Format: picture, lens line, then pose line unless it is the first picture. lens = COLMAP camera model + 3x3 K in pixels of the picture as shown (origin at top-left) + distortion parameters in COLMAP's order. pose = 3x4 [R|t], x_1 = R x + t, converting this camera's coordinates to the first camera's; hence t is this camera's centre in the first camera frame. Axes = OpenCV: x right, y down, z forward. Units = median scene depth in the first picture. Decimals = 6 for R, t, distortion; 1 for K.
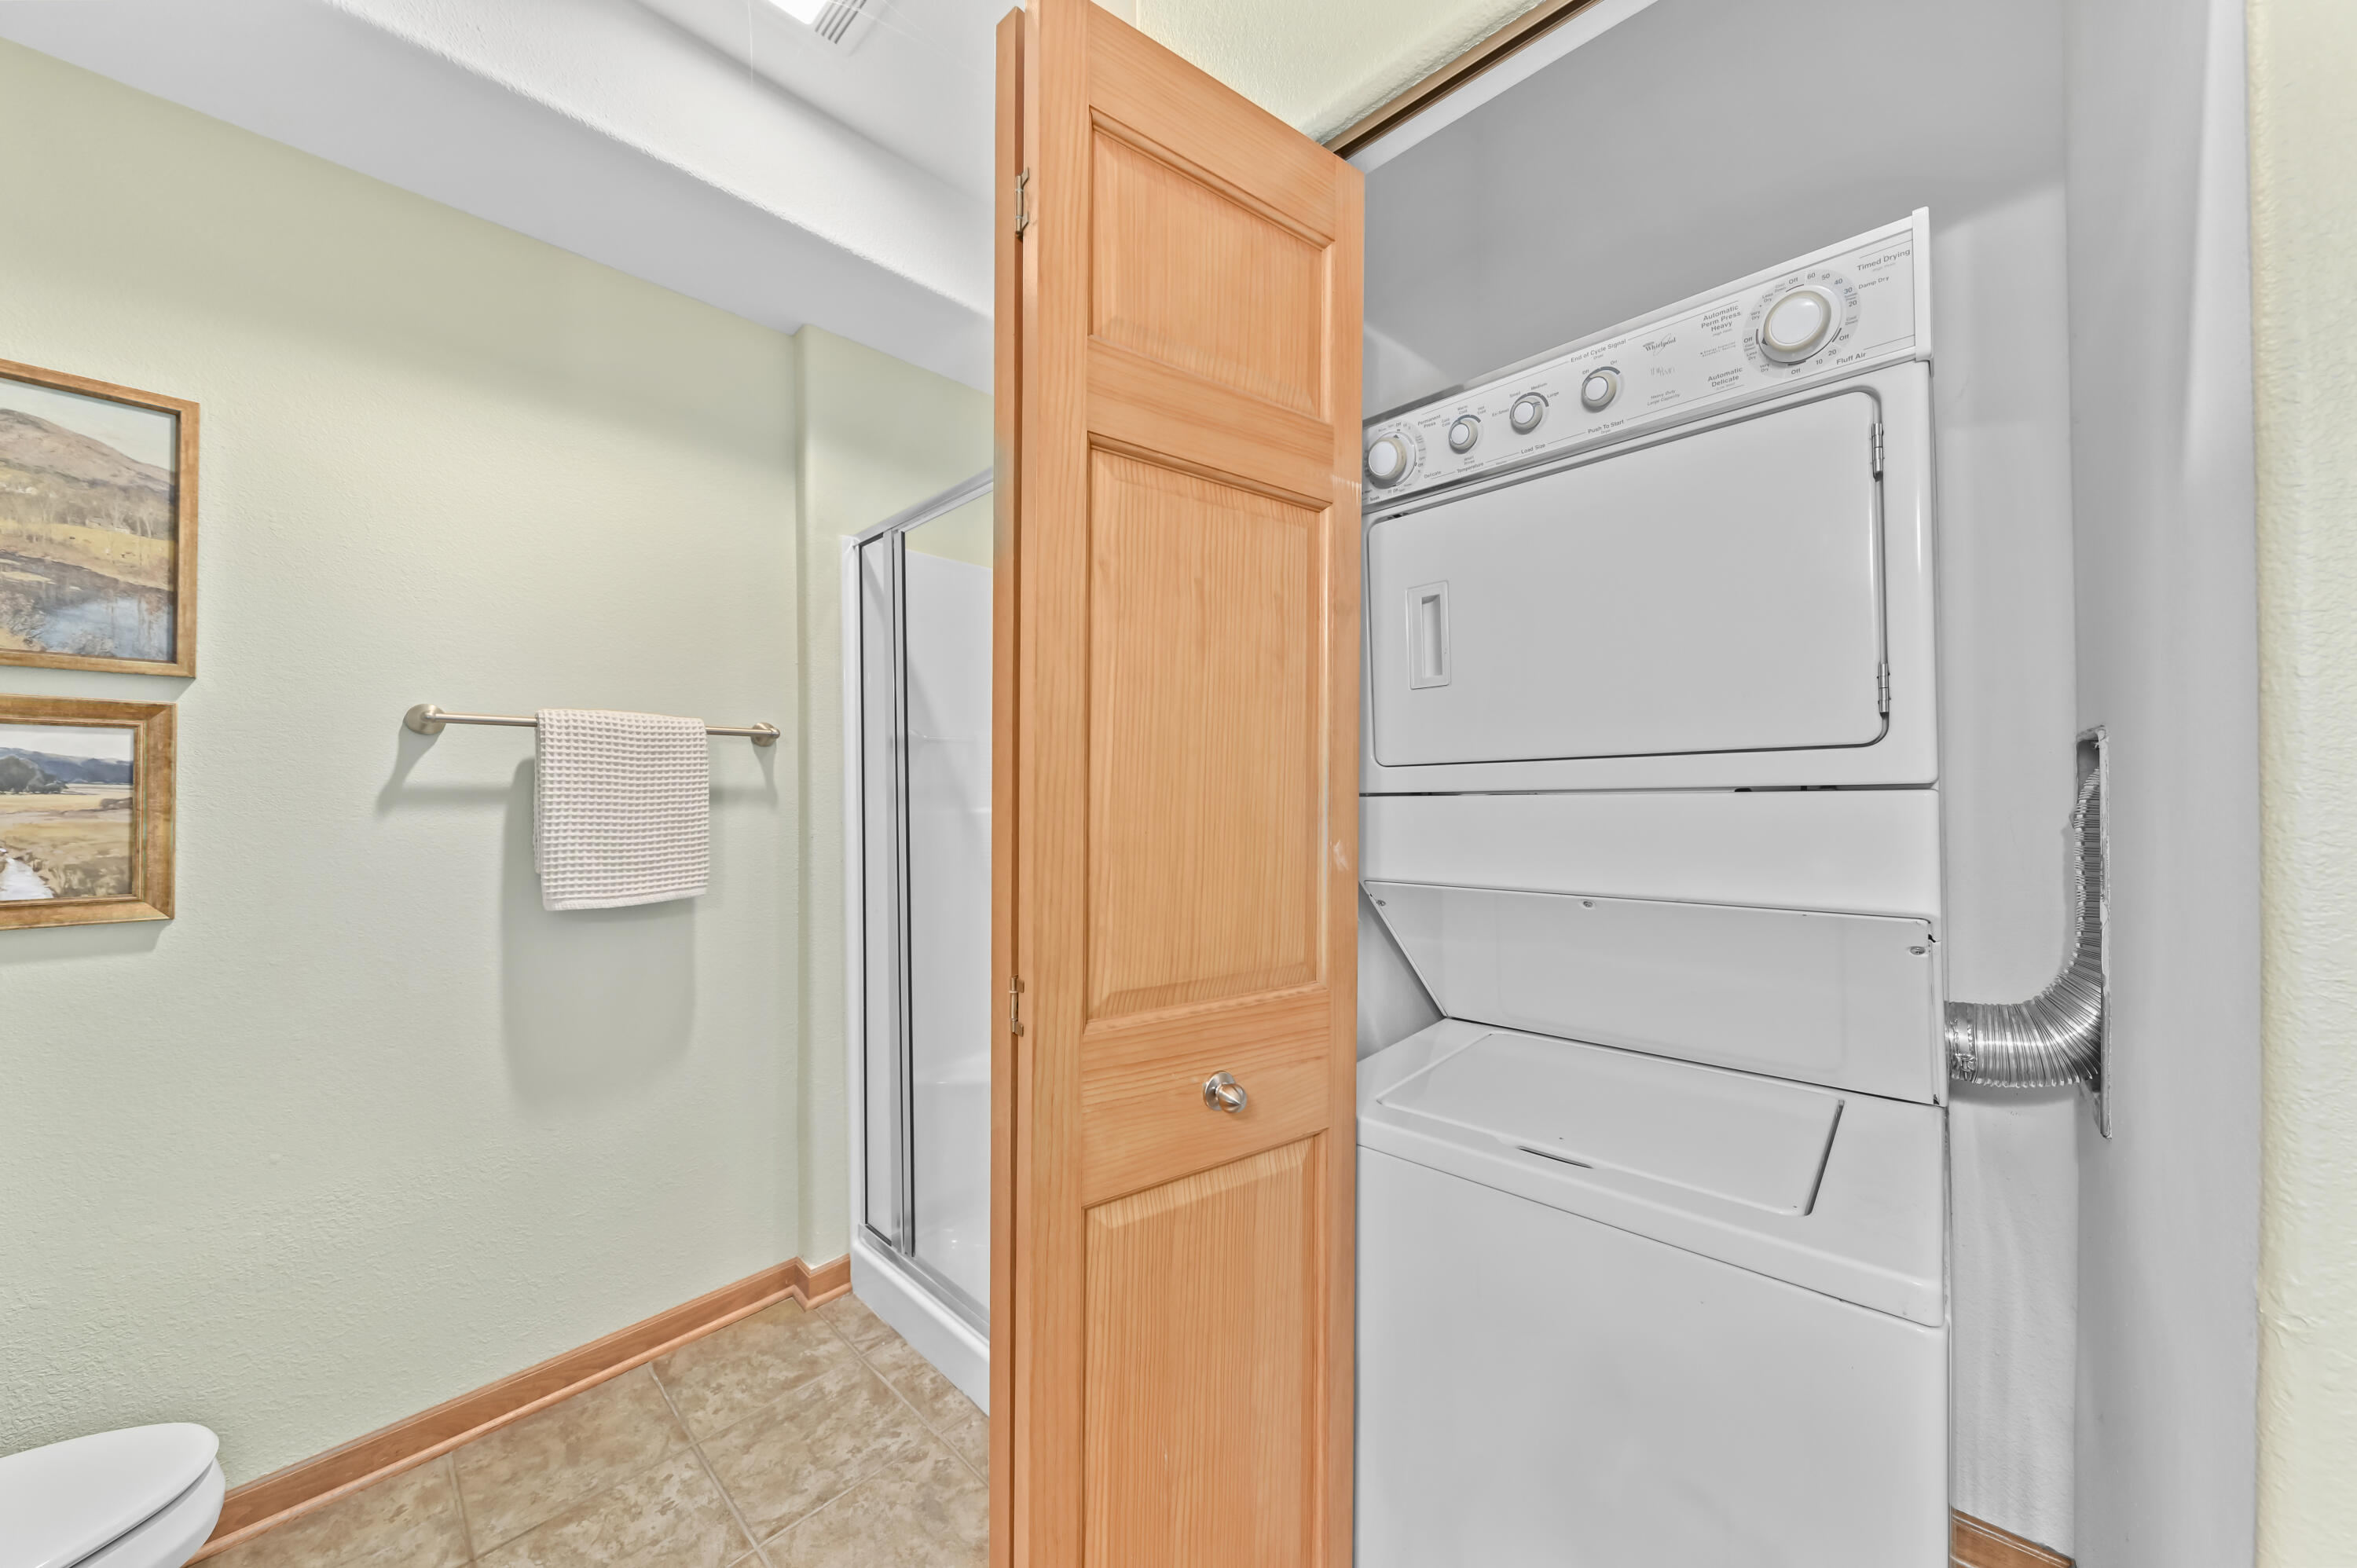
lens RADIAL K [[811.8, 0, 1178.8], [0, 811.8, 789.4], [0, 0, 1]] dist [0.004026, -0.004182]
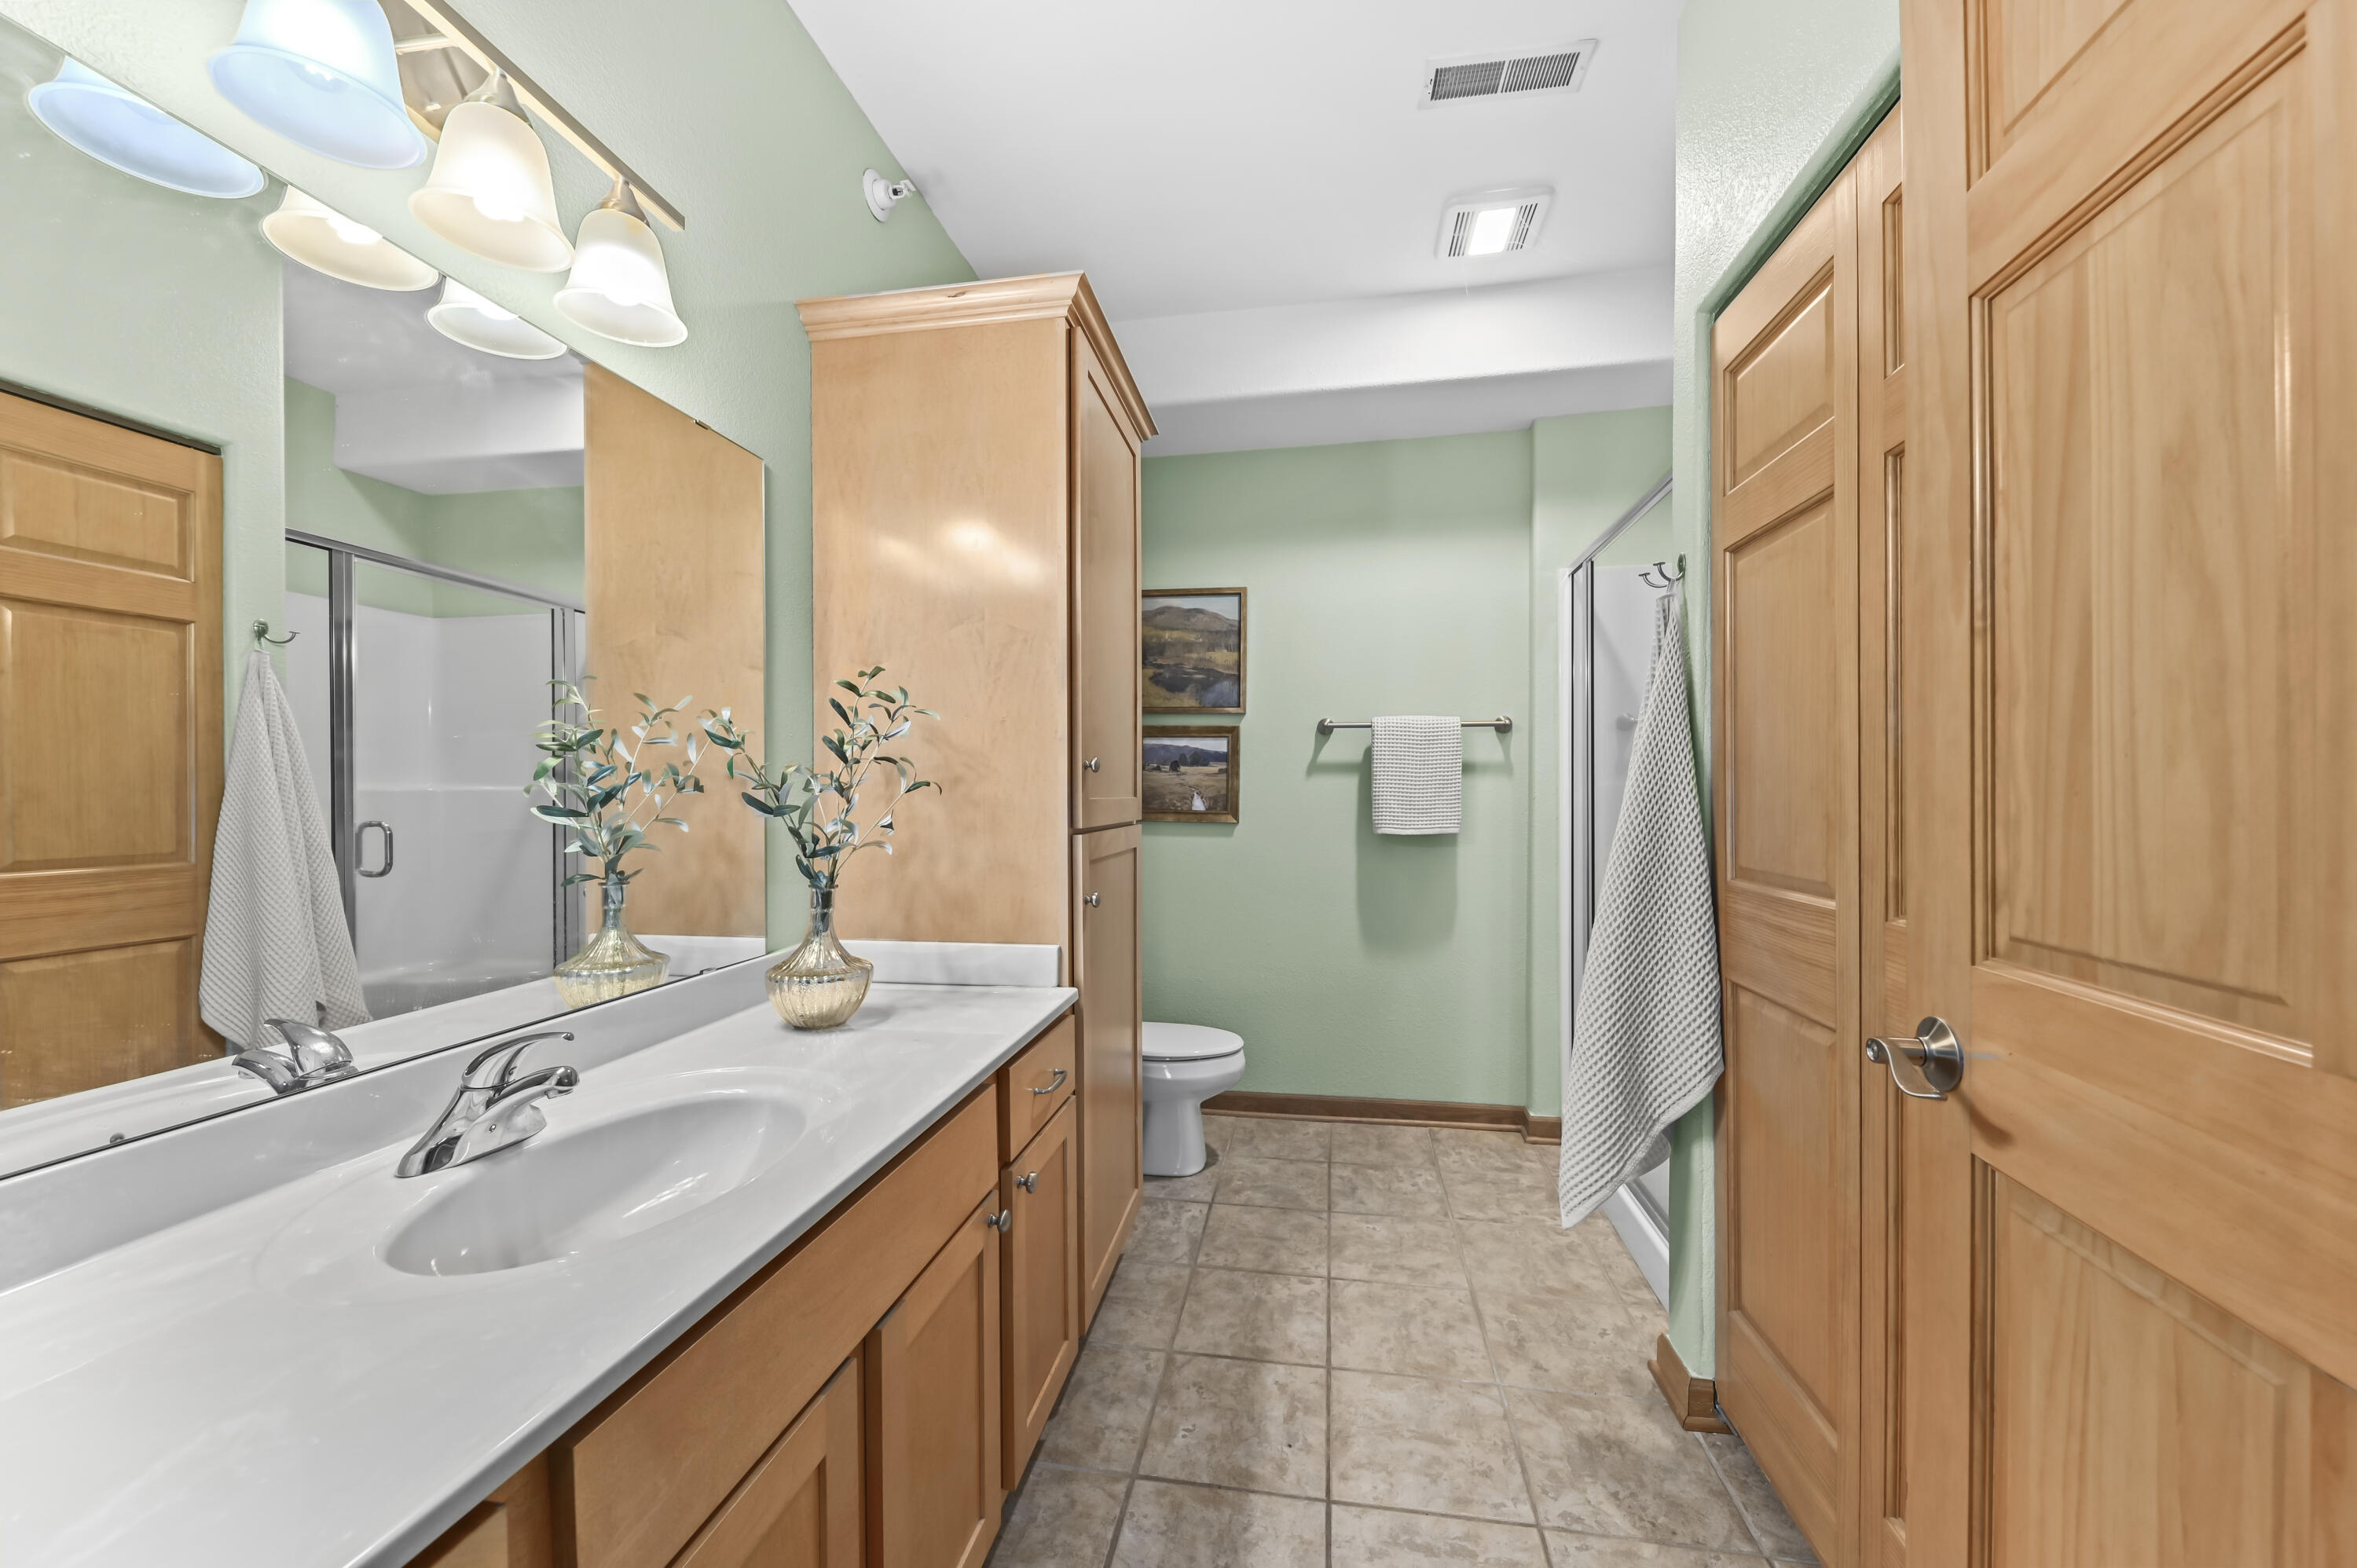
lens RADIAL K [[847.7, 0, 1187.6], [0, 847.7, 791.8], [0, 0, 1]] dist [0.002044, -0.003095]
pose [[0.549360, 0.007155, -0.835555, 0.526253], [-0.002629, 0.999973, 0.006834, 0.050297], [0.835582, -0.001558, 0.549364, -0.332654]]
